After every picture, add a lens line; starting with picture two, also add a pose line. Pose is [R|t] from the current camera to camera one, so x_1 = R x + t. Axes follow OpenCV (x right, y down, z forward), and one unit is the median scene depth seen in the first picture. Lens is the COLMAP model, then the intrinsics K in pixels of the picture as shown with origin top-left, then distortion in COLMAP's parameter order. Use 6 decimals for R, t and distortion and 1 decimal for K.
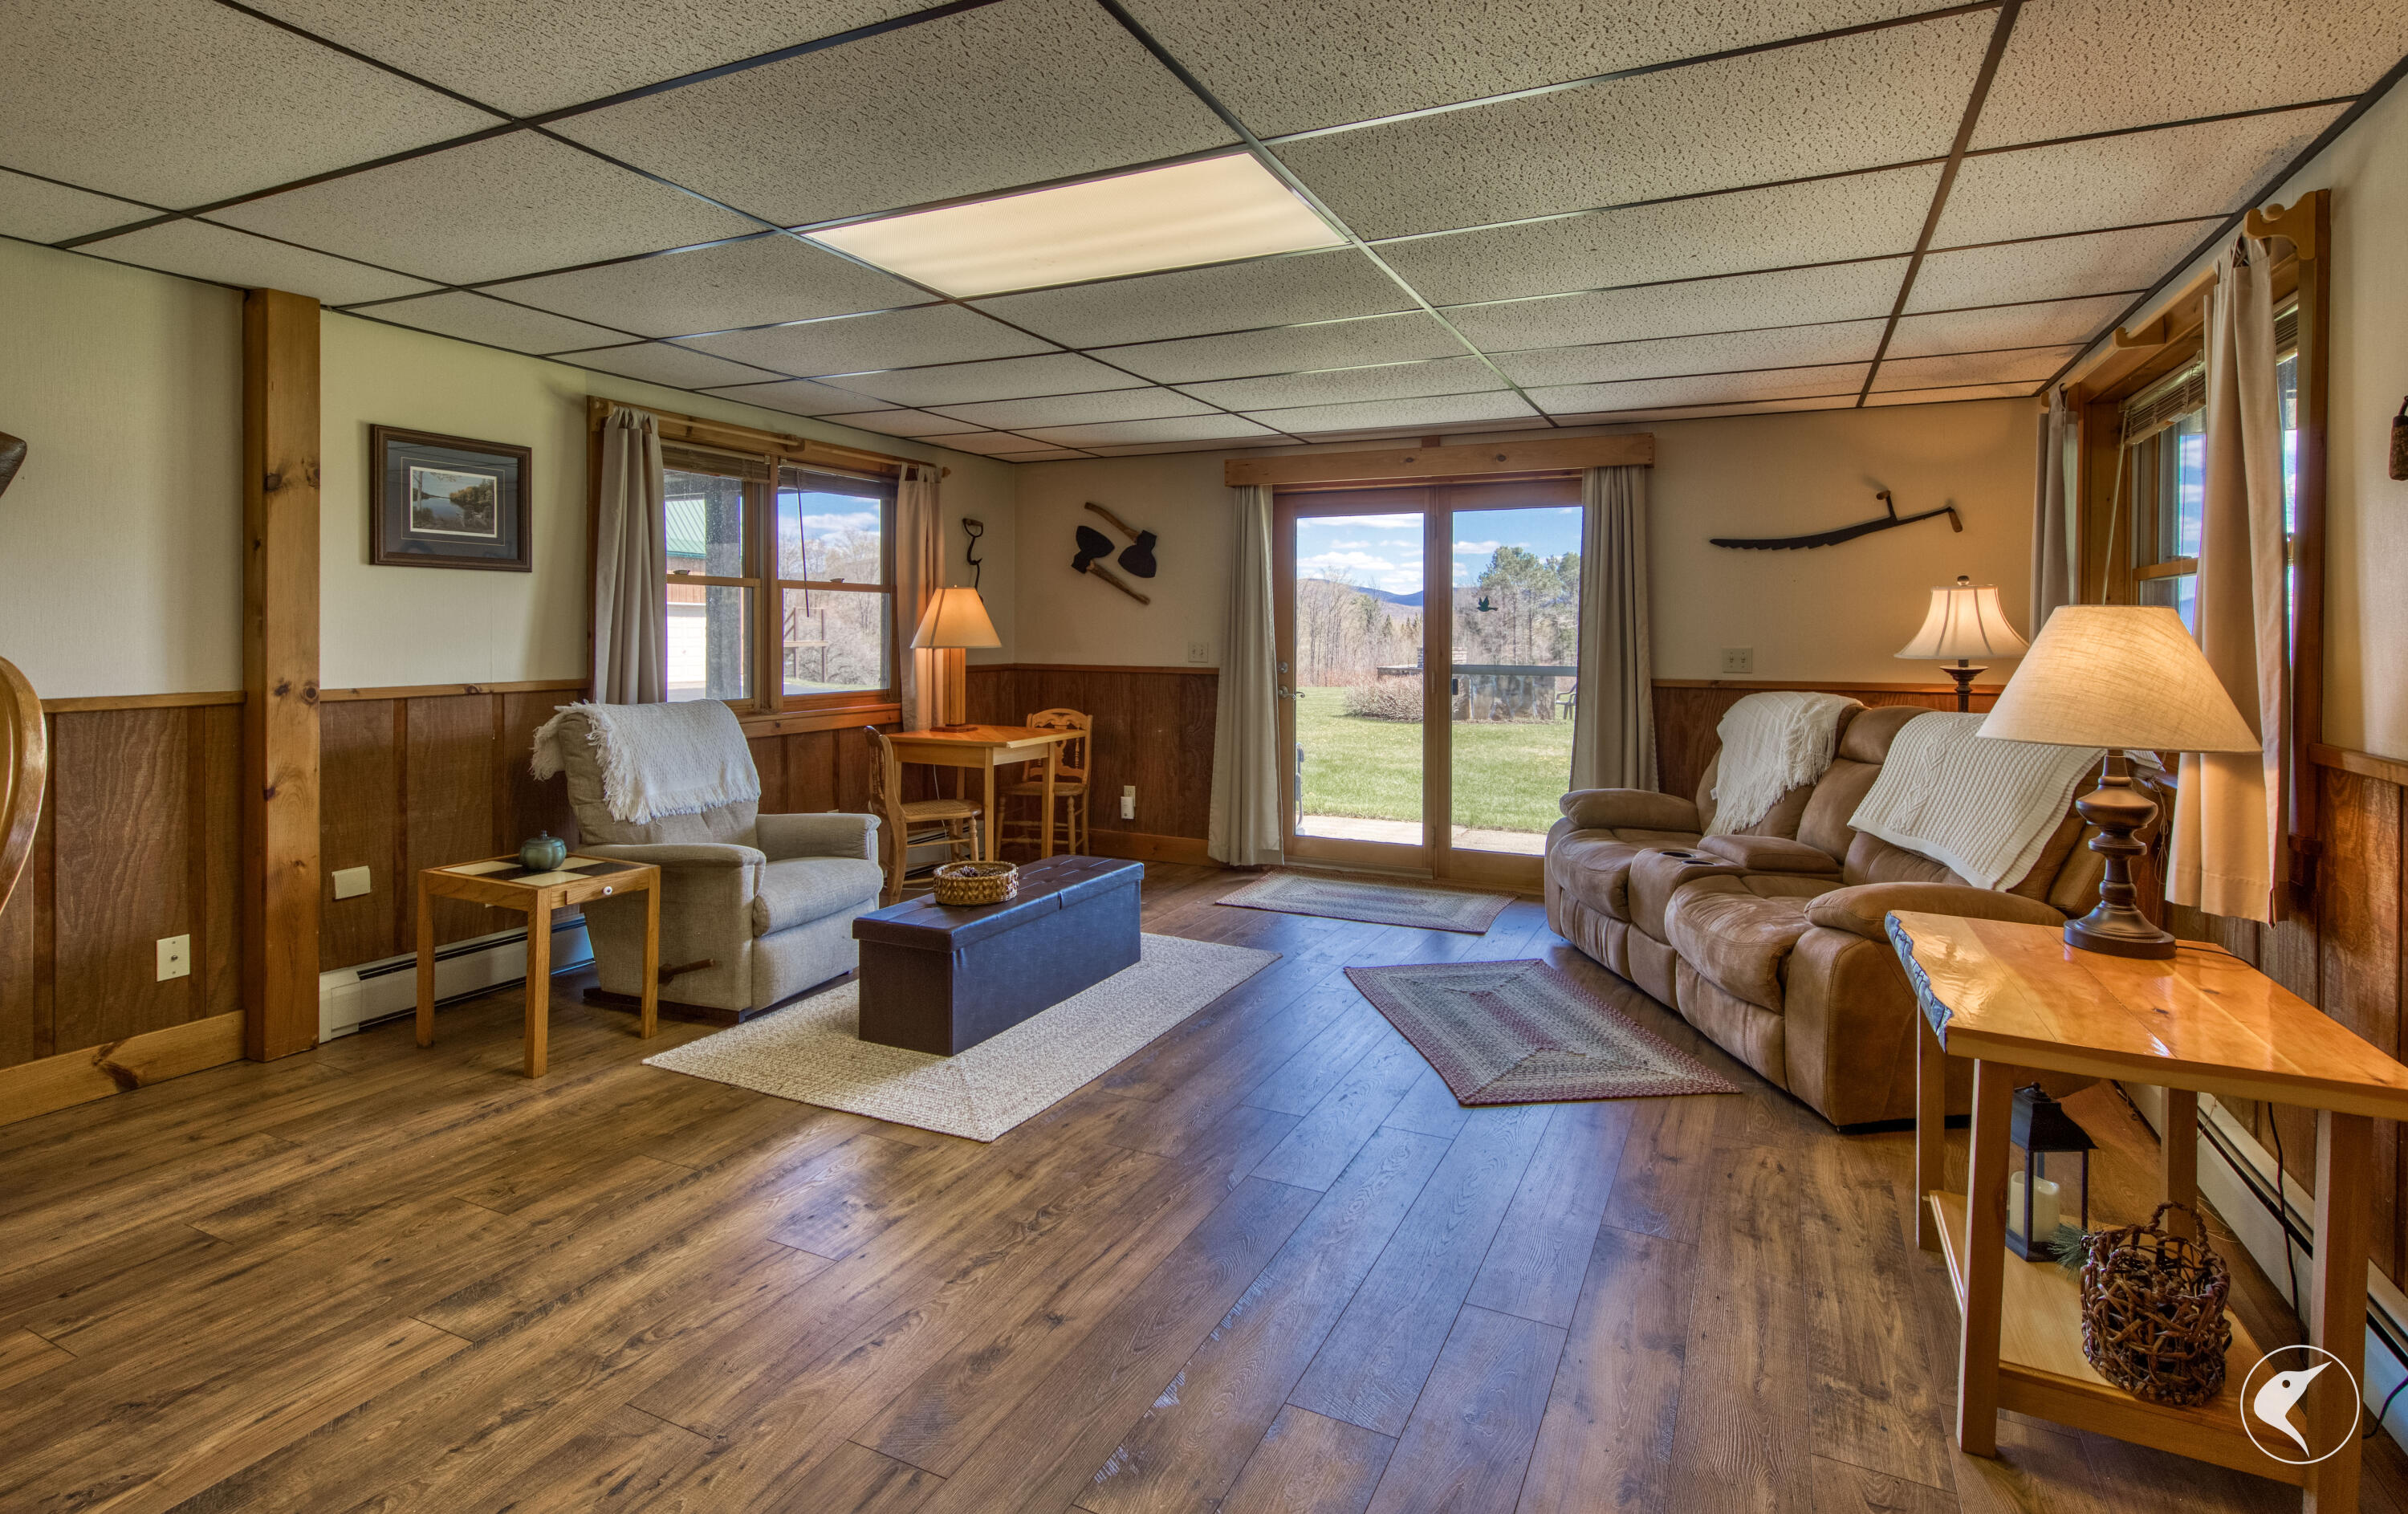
lens RADIAL K [[1145.3, 0, 1209.4], [0, 1145.3, 627.4], [0, 0, 1]] dist [0.001457, 0.000361]
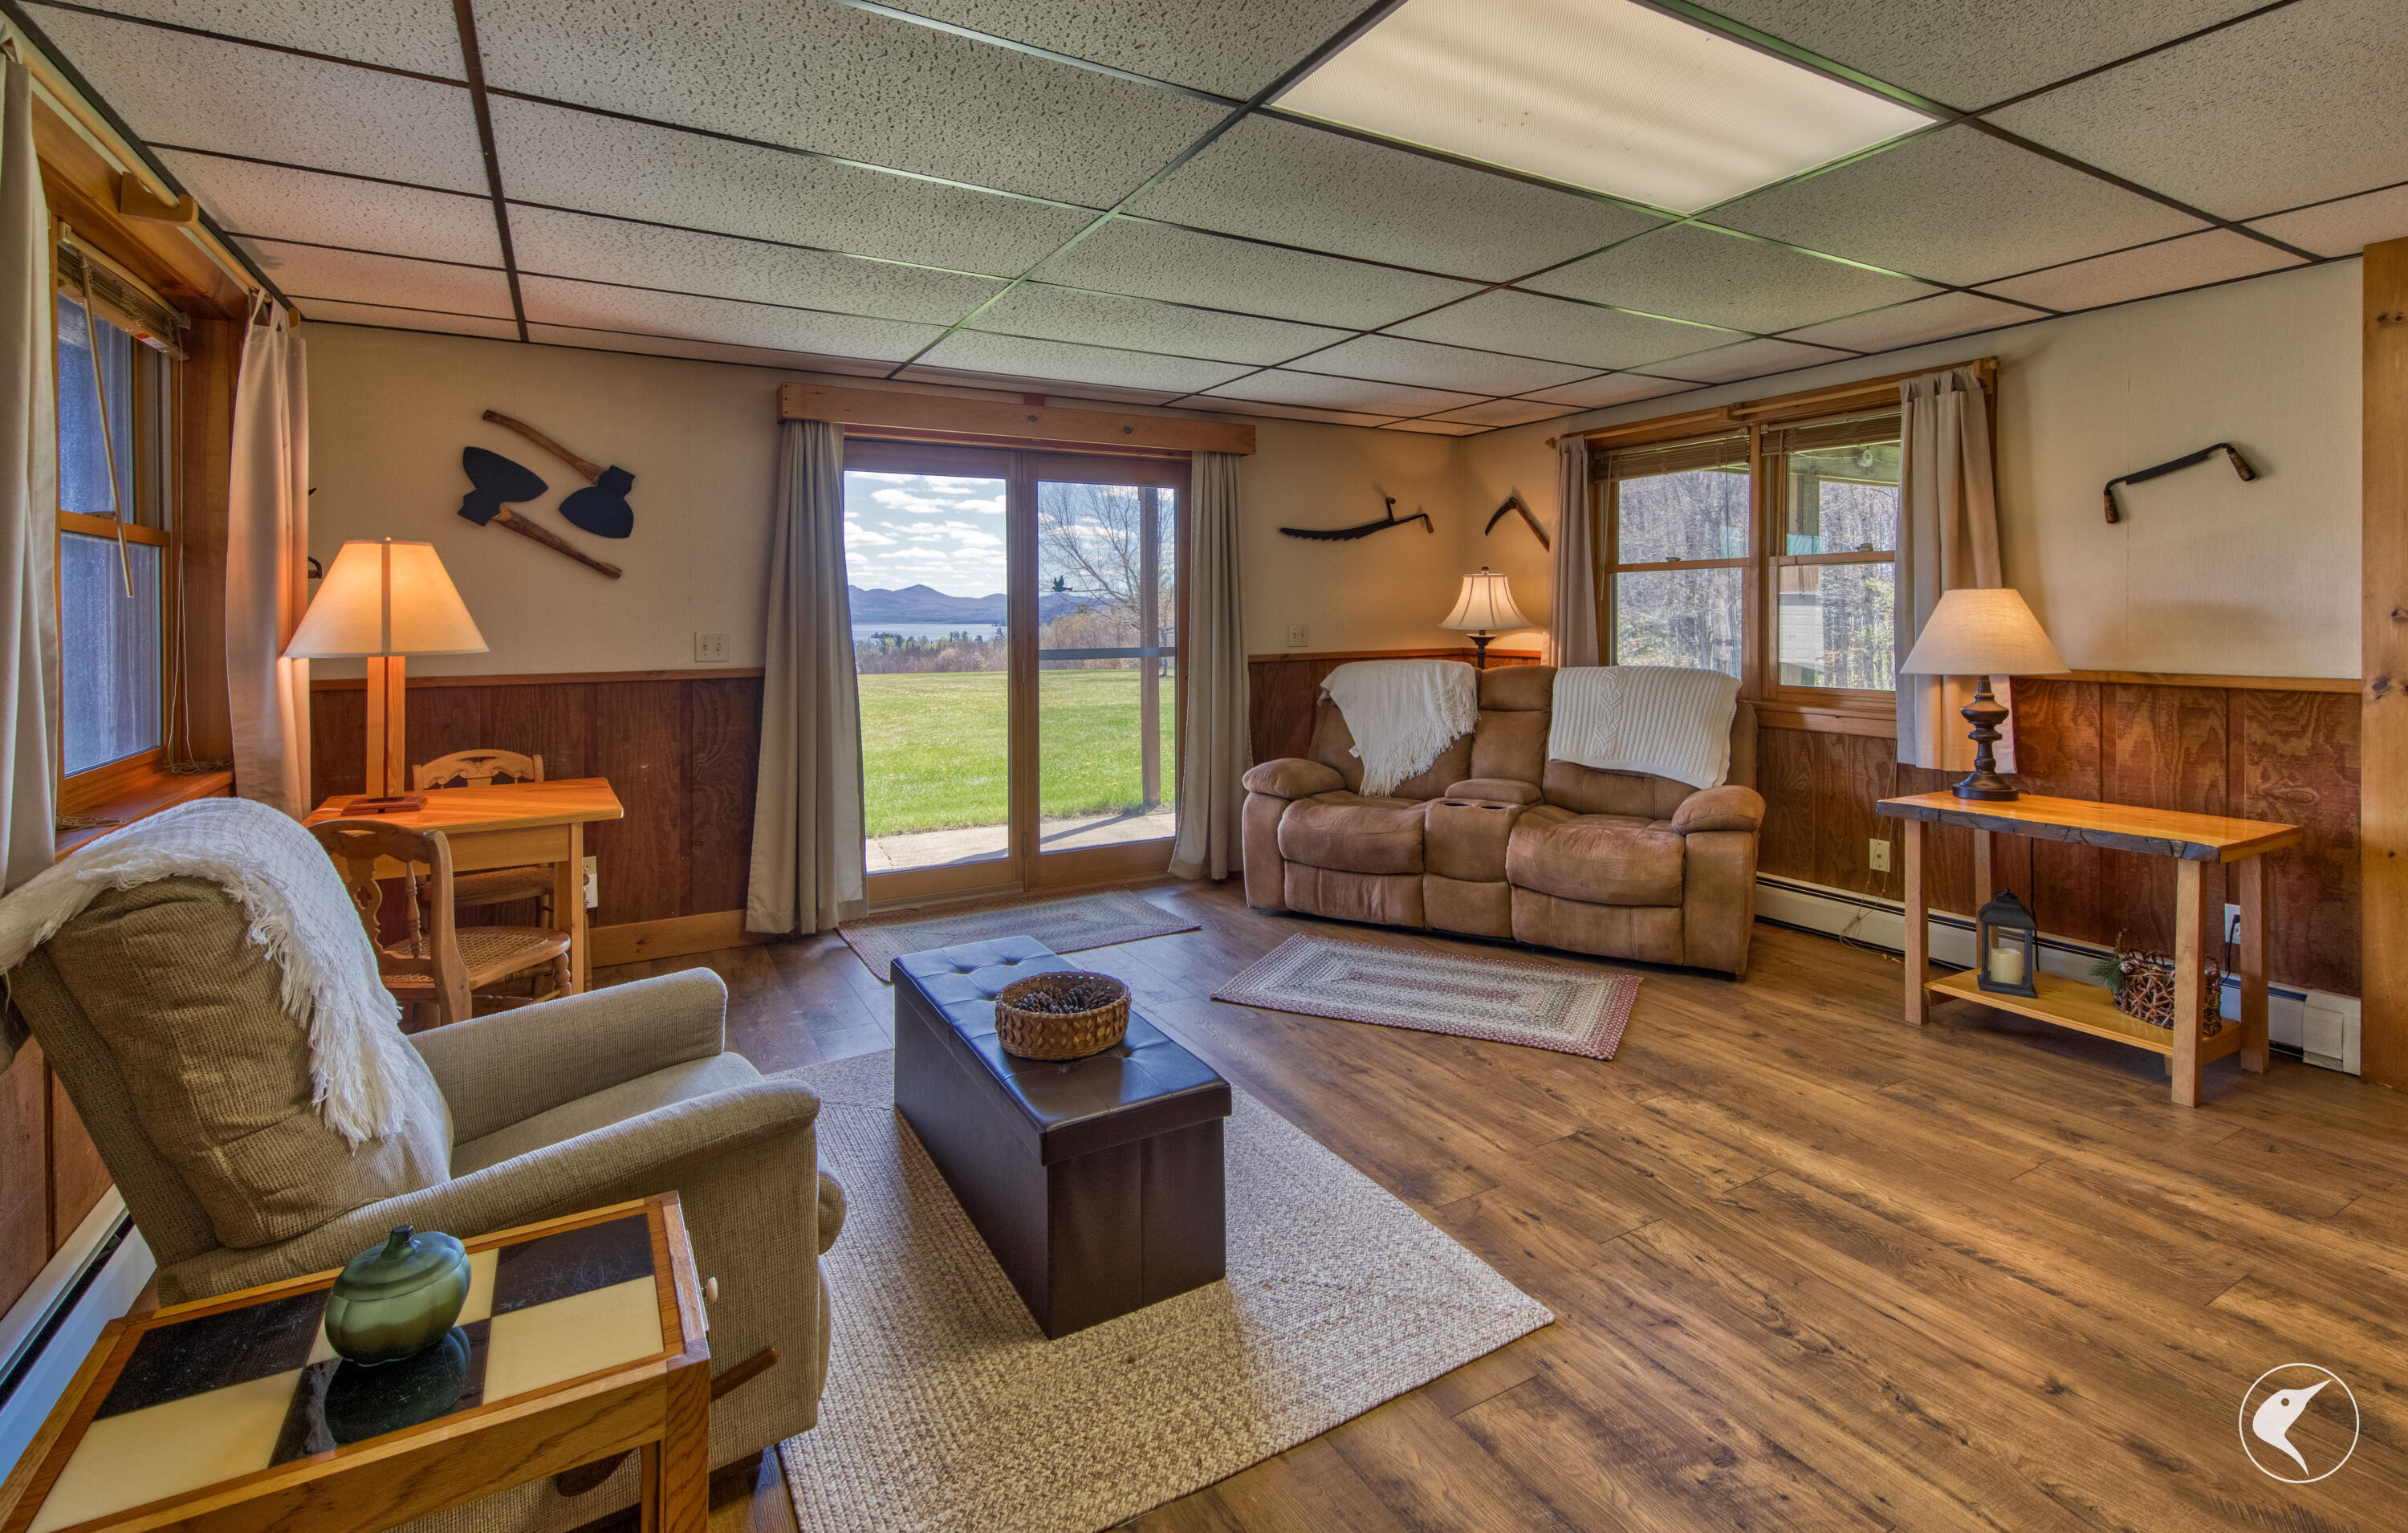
lens RADIAL K [[1127.3, 0, 1207.6], [0, 1127.3, 620.9], [0, 0, 1]] dist [0.026979, -0.015451]
pose [[0.561785, -0.015625, 0.827136, -0.514996], [0.008301, 0.999878, 0.013251, -0.001620], [-0.827242, -0.000578, 0.561846, 0.442794]]
